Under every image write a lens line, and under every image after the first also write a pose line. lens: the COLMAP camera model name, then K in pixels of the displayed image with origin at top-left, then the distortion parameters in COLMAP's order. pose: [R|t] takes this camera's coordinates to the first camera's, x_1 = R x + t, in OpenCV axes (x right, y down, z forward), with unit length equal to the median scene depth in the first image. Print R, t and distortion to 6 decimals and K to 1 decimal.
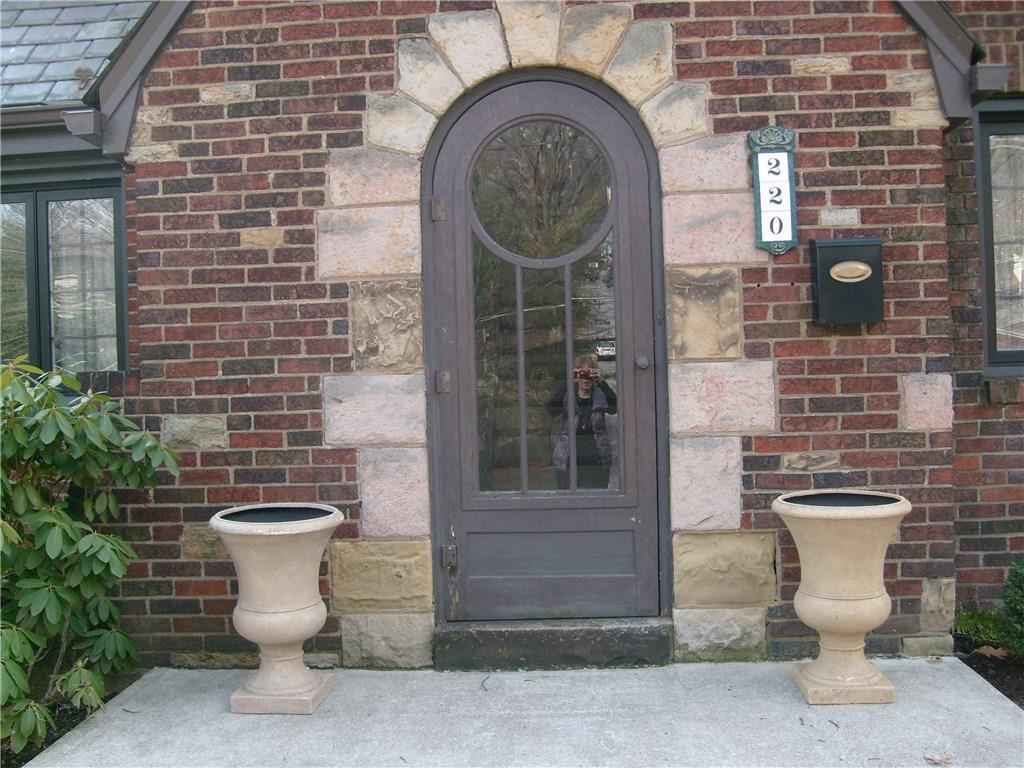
lens RADIAL K [[1065.1, 0, 512.0], [0, 1065.1, 384.0], [0, 0, 1]] dist [-0.150926, 0.123615]
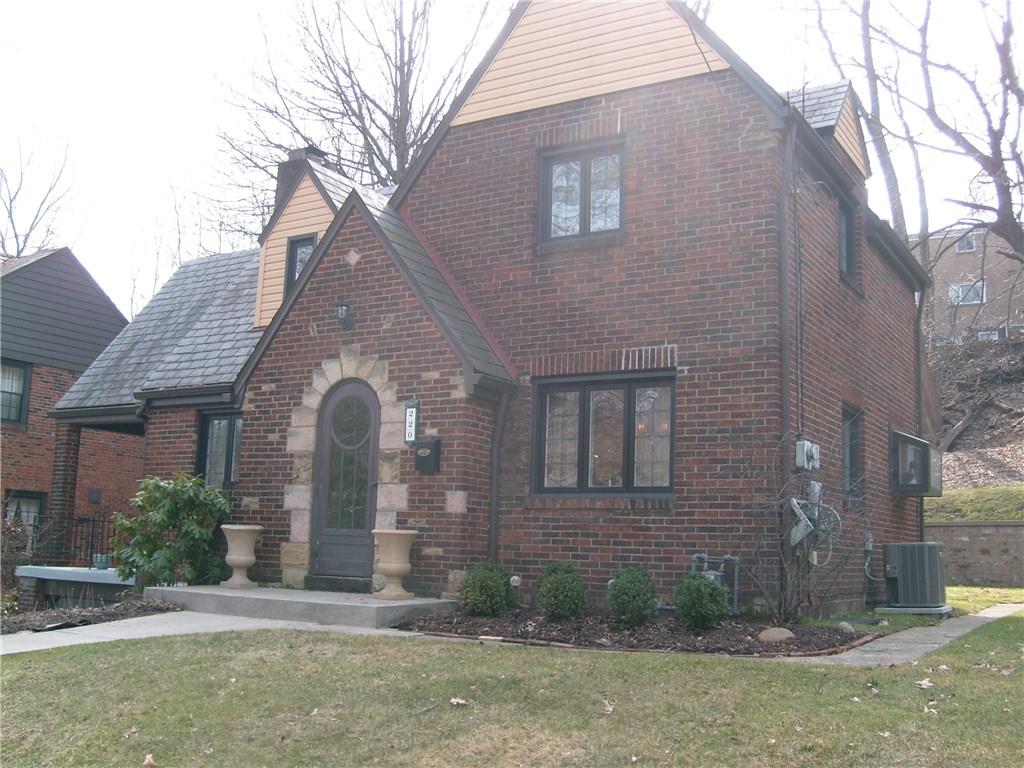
lens RADIAL K [[1065.1, 0, 512.0], [0, 1065.1, 384.0], [0, 0, 1]] dist [-0.150926, 0.123615]
pose [[0.881200, -0.015178, -0.472501, 1.773256], [-0.061658, 0.987257, -0.146704, 0.107262], [0.468706, 0.158409, 0.869035, -1.289328]]
